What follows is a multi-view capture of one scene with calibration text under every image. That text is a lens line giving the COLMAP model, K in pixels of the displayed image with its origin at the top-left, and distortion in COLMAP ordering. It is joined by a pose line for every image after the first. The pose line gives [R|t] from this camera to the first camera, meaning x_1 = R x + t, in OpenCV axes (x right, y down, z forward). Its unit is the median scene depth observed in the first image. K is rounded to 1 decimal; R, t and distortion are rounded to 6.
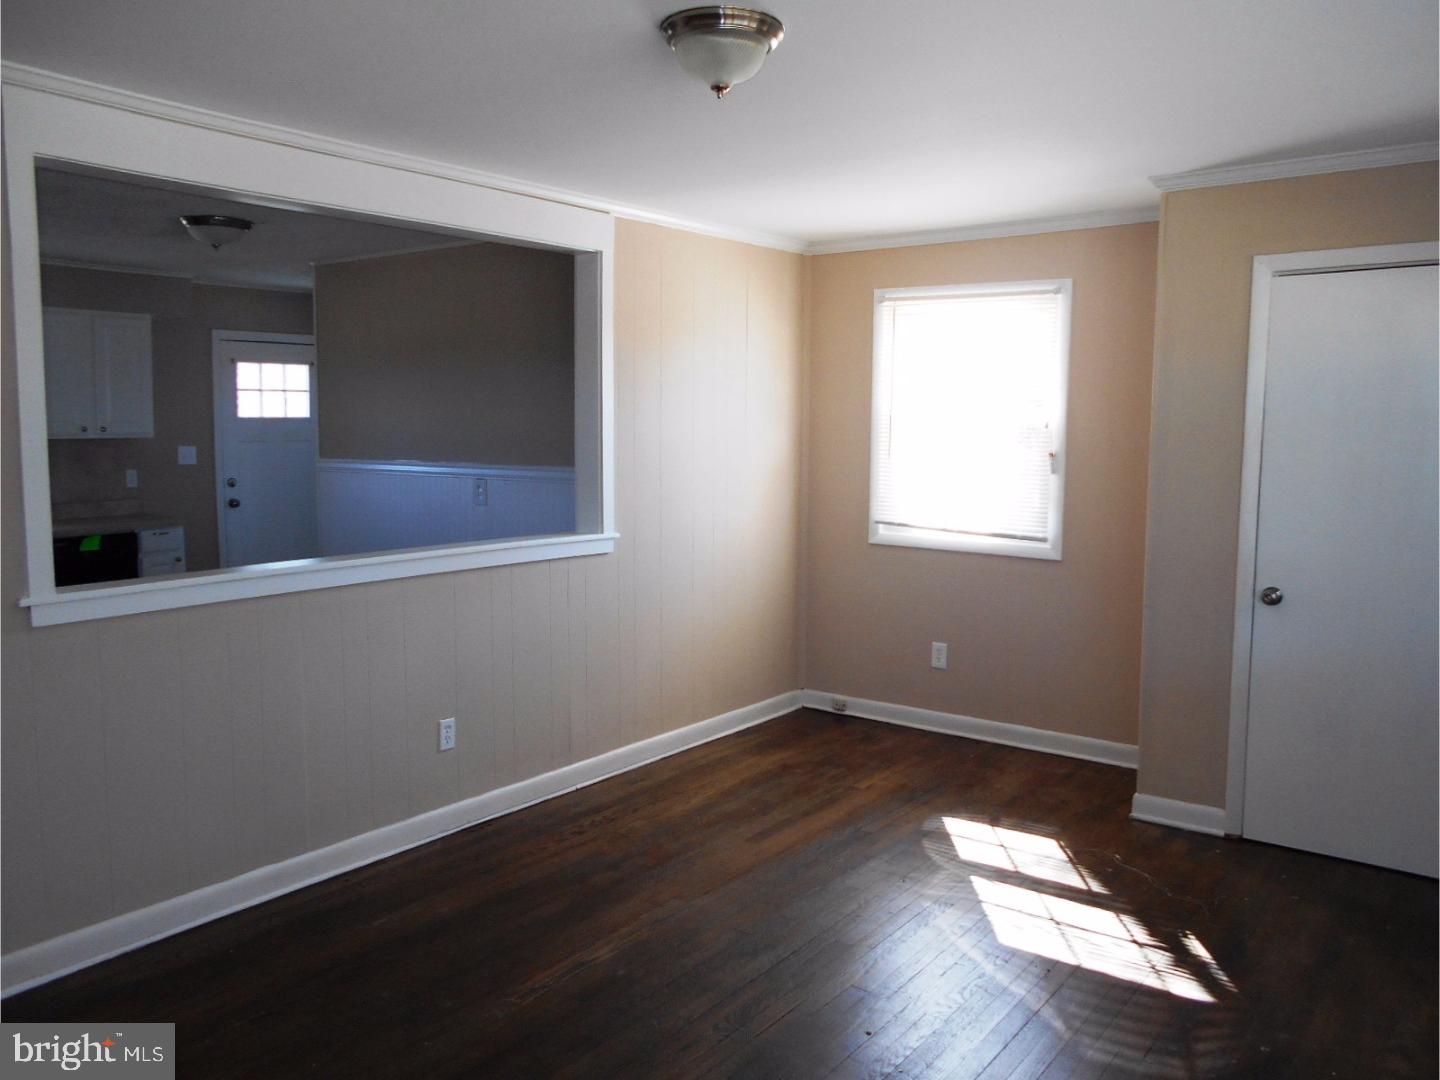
lens RADIAL K [[1128.8, 0, 724.2], [0, 1128.8, 526.1], [0, 0, 1]] dist [0.018215, 0.009323]
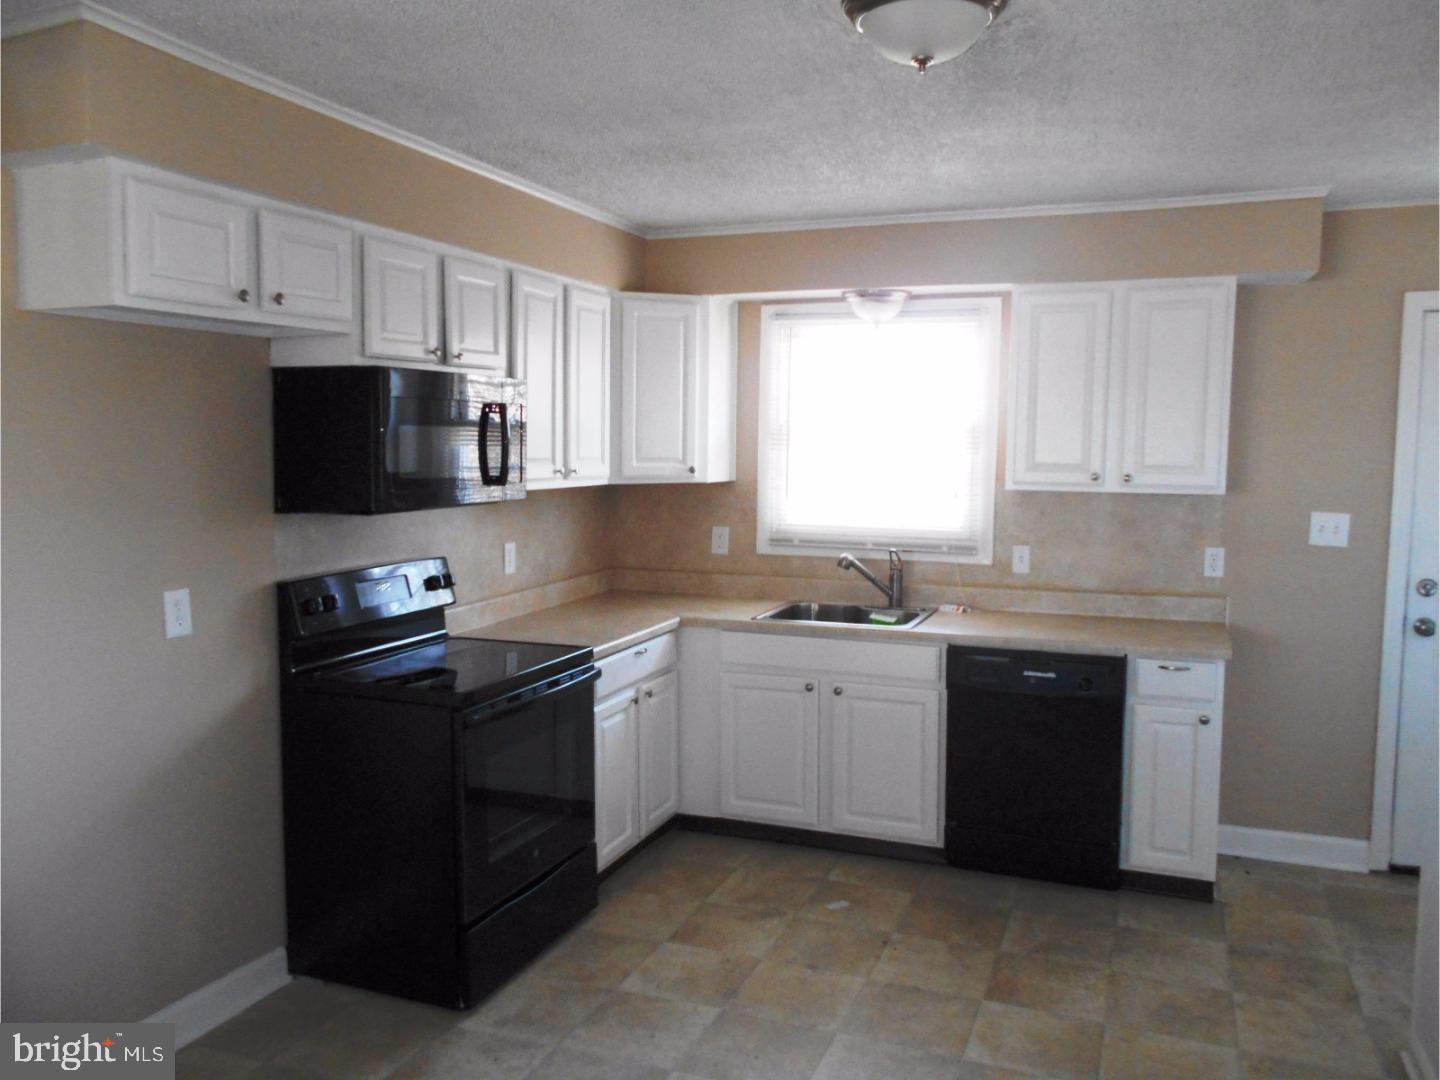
lens RADIAL K [[1128.8, 0, 712.3], [0, 1128.8, 543.8], [0, 0, 1]] dist [0.018215, 0.009323]
pose [[0.267250, 0.086295, -0.959755, -0.027327], [-0.098467, 0.993214, 0.061884, -0.065733], [0.958583, 0.077966, 0.273934, 0.619052]]
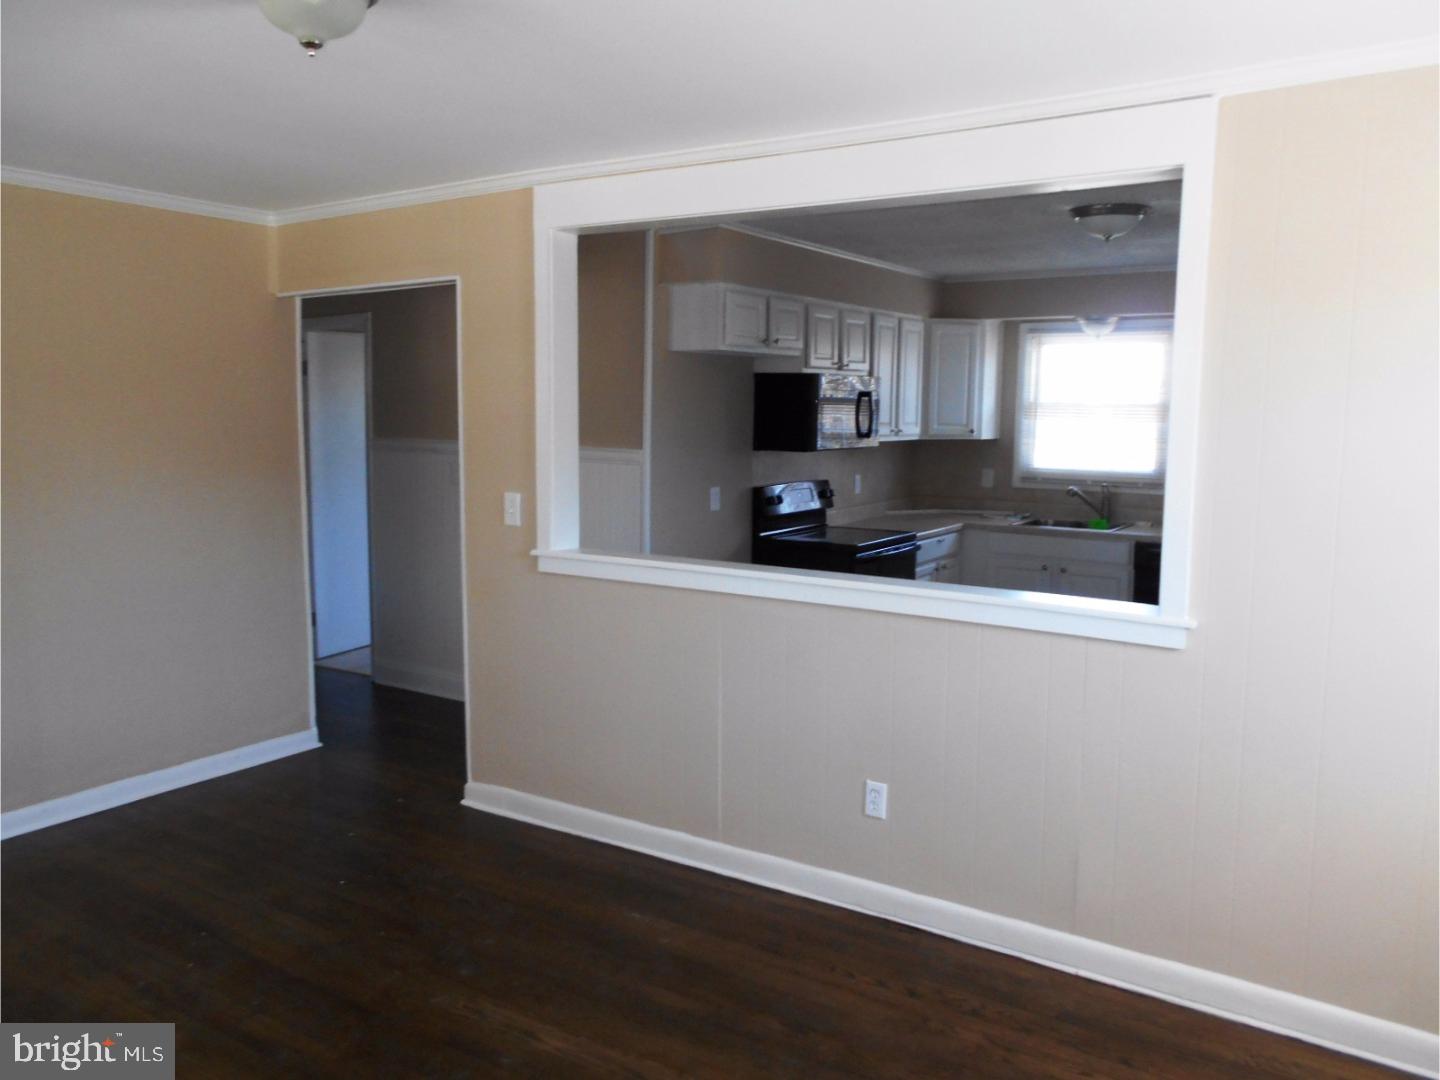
lens RADIAL K [[1128.8, 0, 741.7], [0, 1128.8, 536.6], [0, 0, 1]] dist [0.018215, 0.009323]
pose [[0.085372, 0.109499, -0.990314, 0.345510], [-0.107017, 0.989200, 0.100150, -0.052495], [0.990585, 0.097431, 0.096168, 0.487591]]
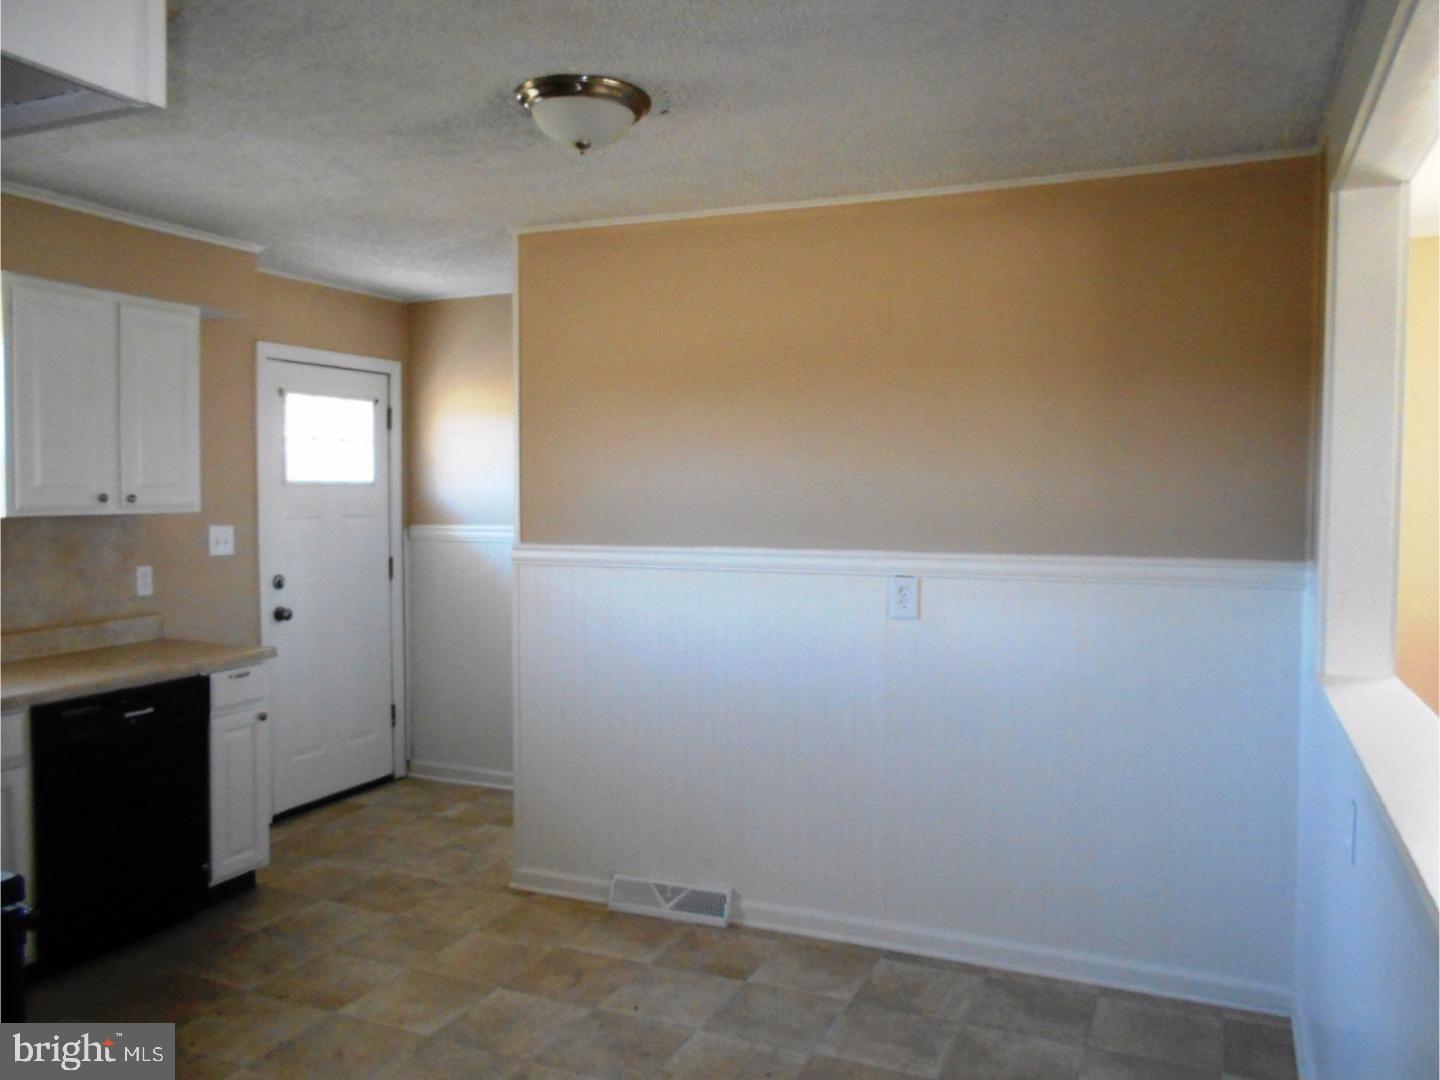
lens RADIAL K [[1128.8, 0, 734.8], [0, 1128.8, 543.9], [0, 0, 1]] dist [0.018215, 0.009323]
pose [[0.973660, -0.013436, 0.227610, -0.374469], [0.023540, 0.998851, -0.041736, -0.030769], [-0.226787, 0.045994, 0.972858, 0.365525]]
